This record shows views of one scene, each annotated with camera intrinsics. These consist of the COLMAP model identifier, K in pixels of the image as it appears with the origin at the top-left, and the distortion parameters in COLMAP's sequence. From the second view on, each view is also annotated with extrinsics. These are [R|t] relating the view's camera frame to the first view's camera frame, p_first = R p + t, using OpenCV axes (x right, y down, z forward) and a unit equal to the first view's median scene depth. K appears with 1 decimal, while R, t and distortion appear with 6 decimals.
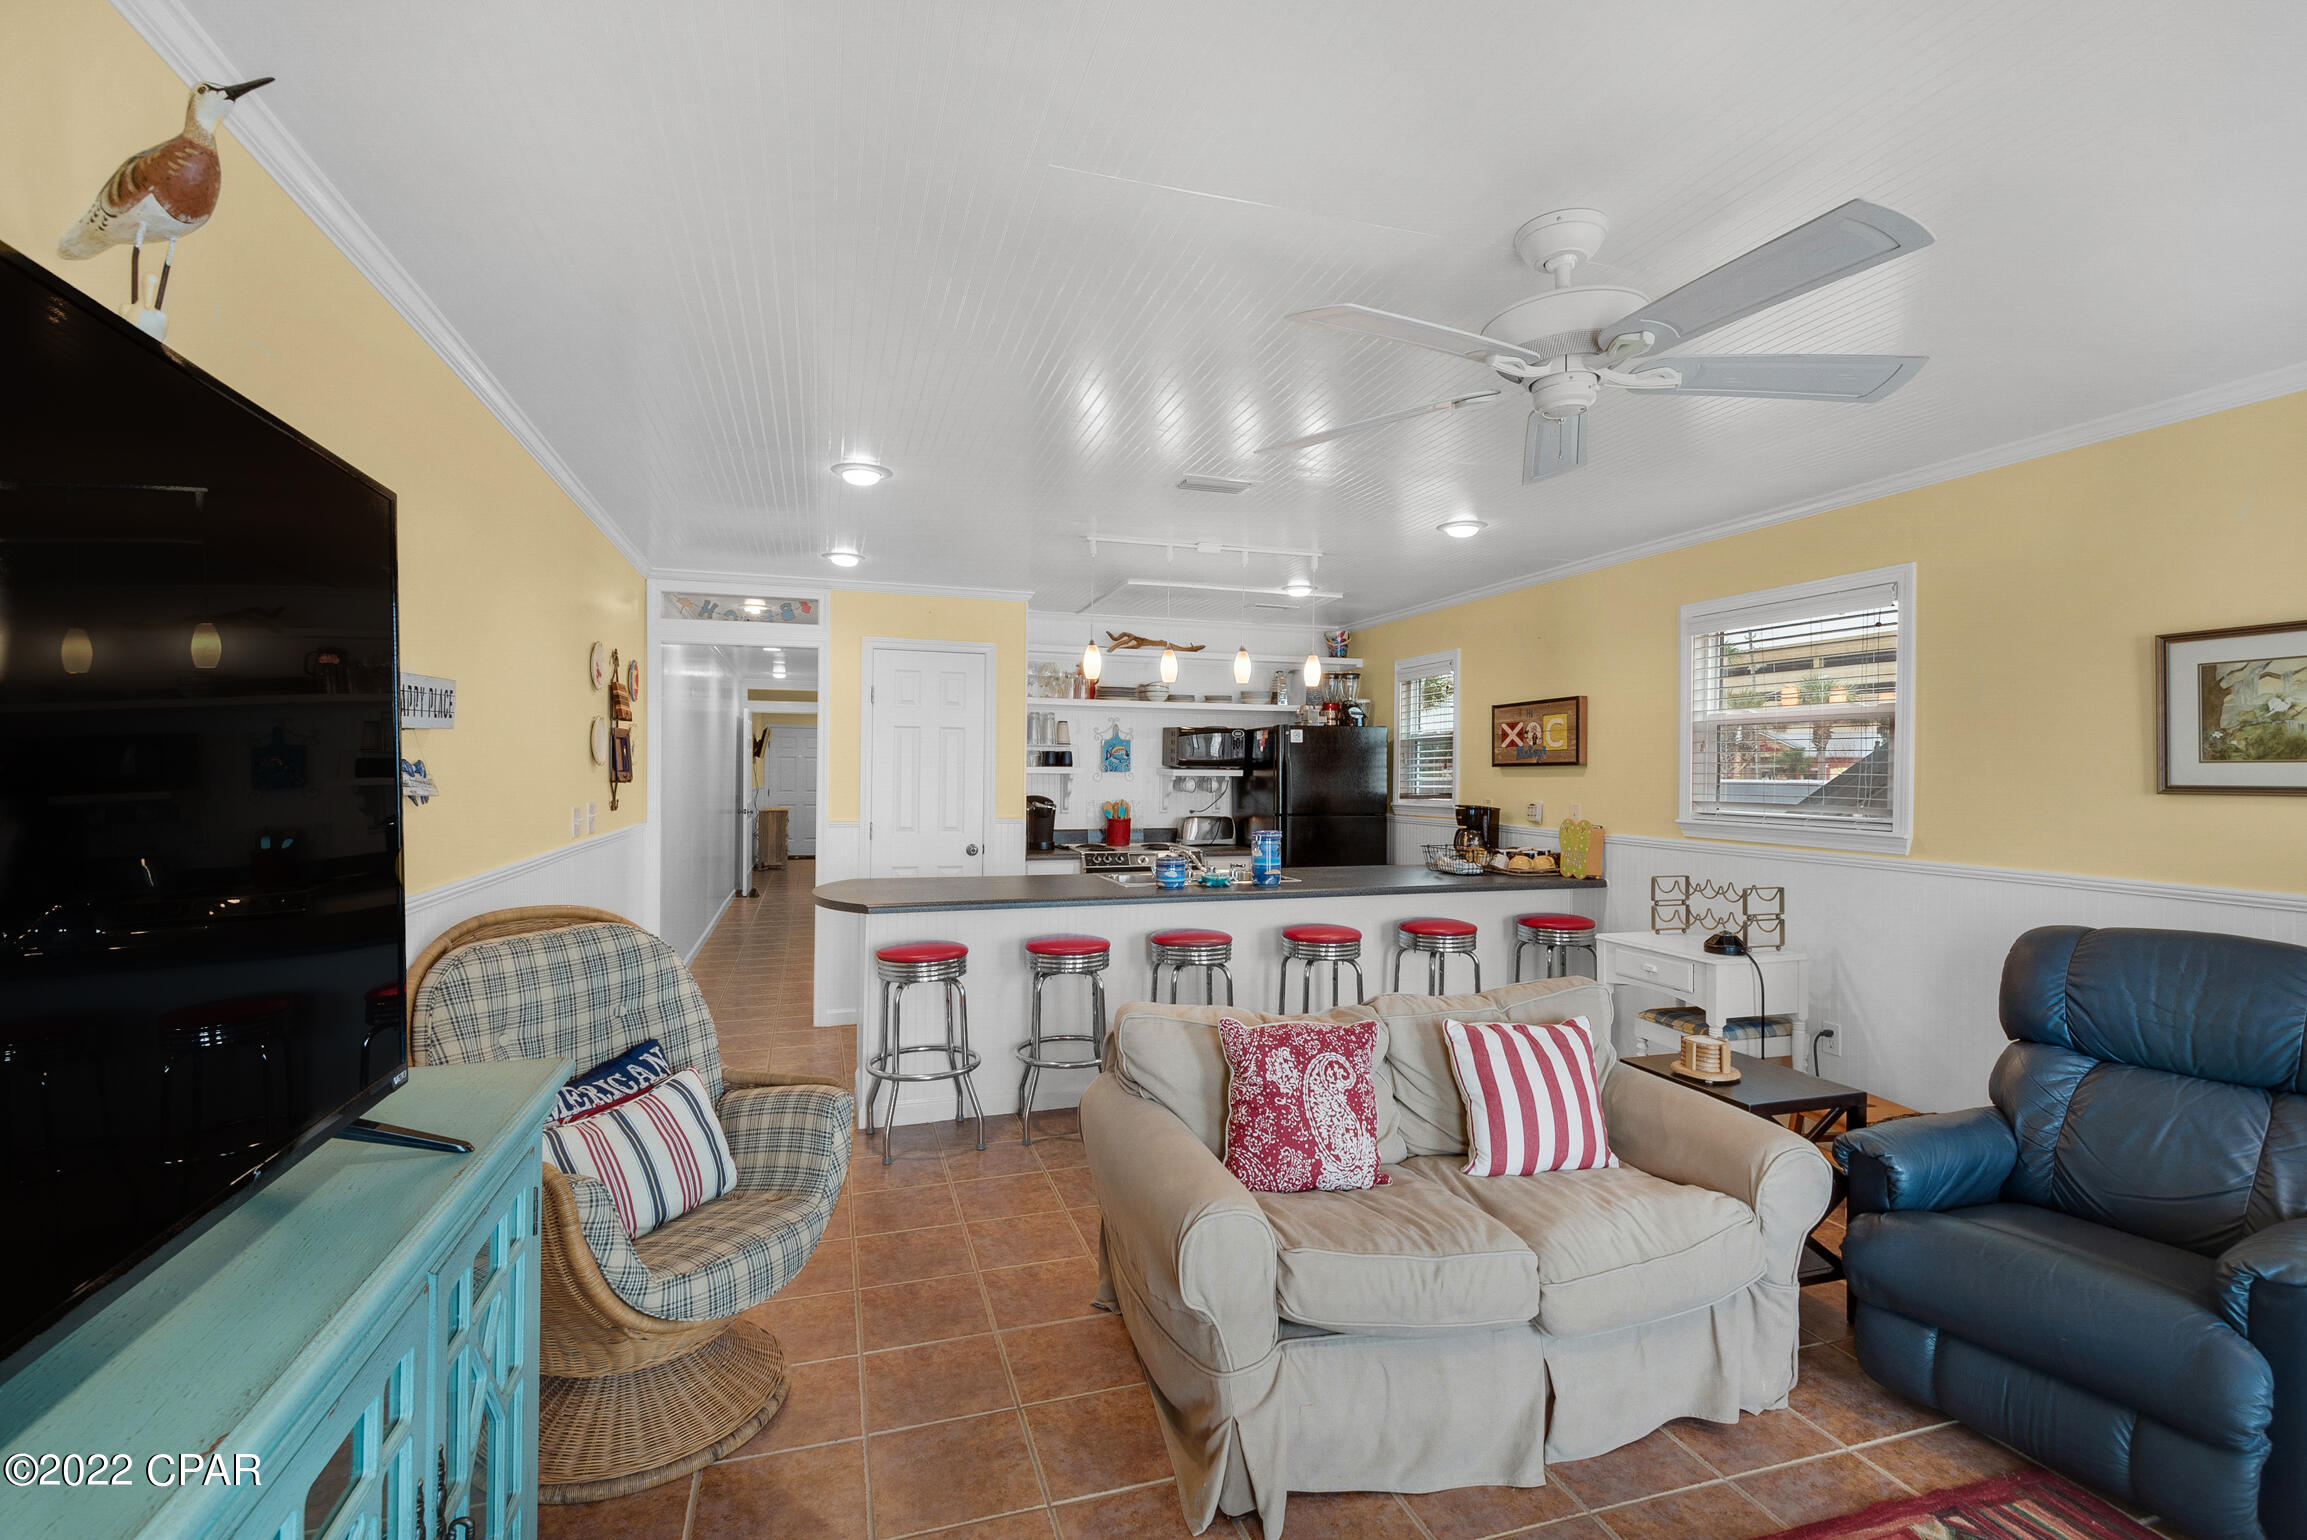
lens RADIAL K [[1069.8, 0, 1146.5], [0, 1069.8, 761.1], [0, 0, 1]] dist [0.080200, -0.000021]
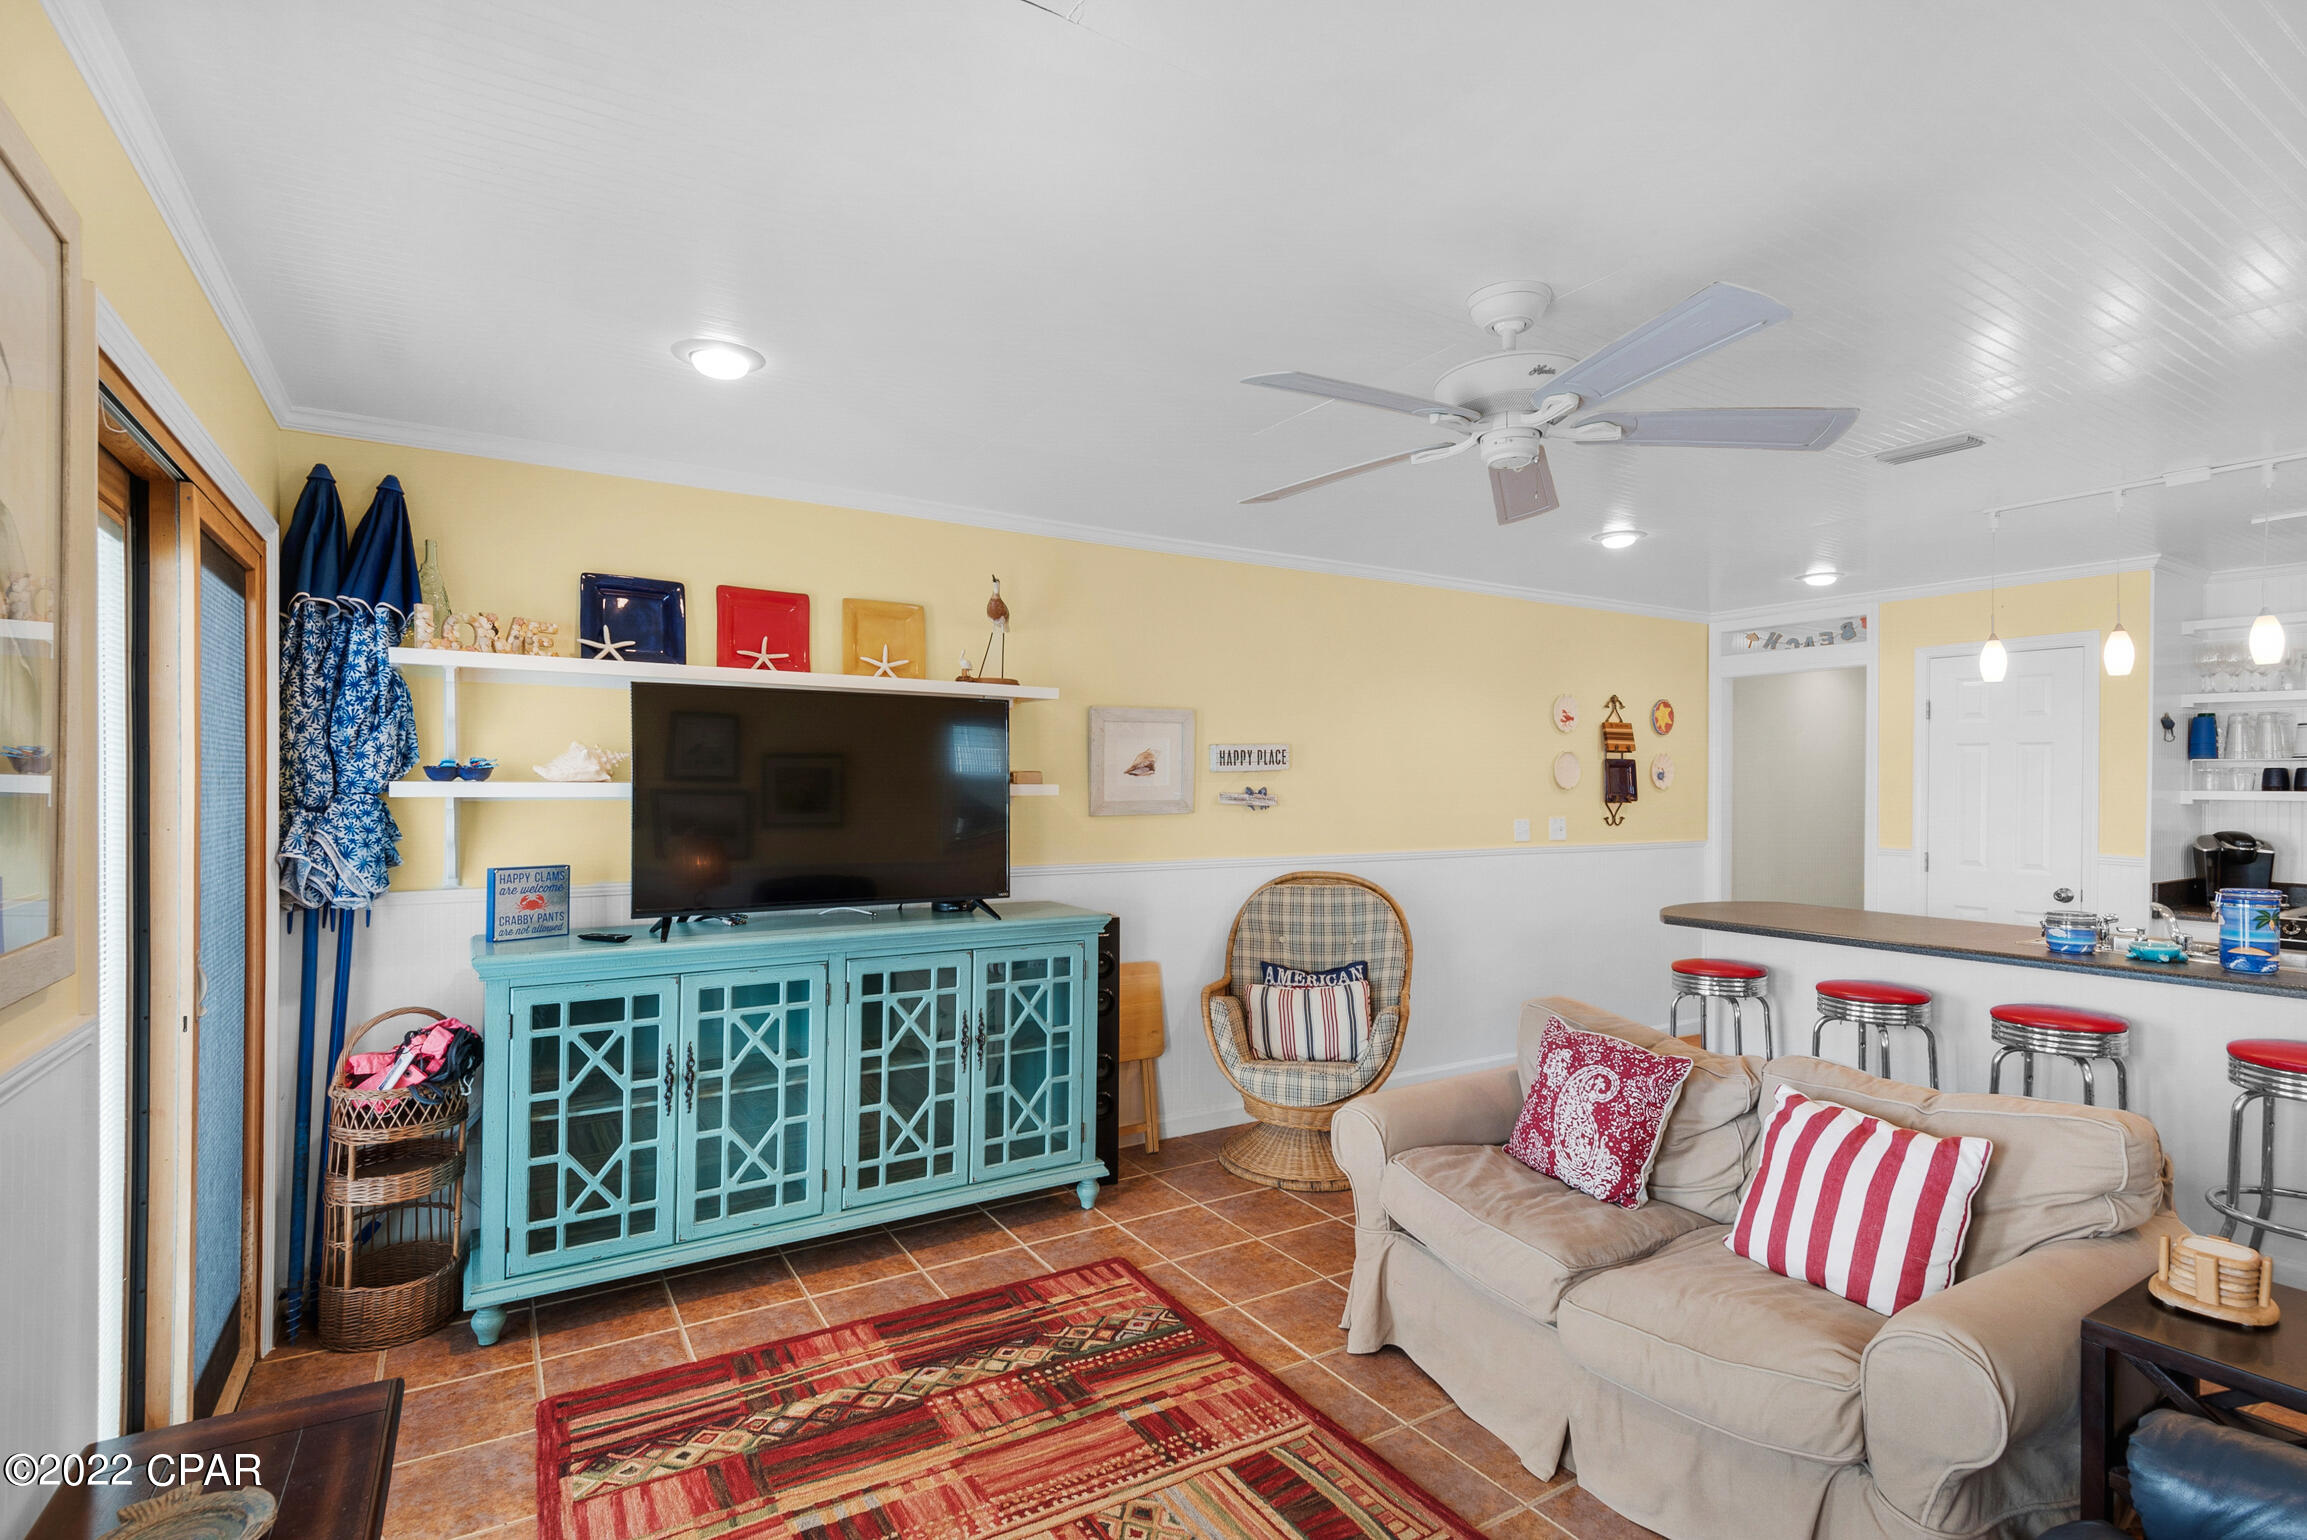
lens RADIAL K [[1110.1, 0, 1140.0], [0, 1110.1, 776.7], [0, 0, 1]] dist [0.032356, -0.000352]
pose [[0.229206, -0.015140, -0.973260, 0.966212], [0.005077, 0.999884, -0.014358, 0.006521], [0.973365, -0.001650, 0.229257, 0.284625]]
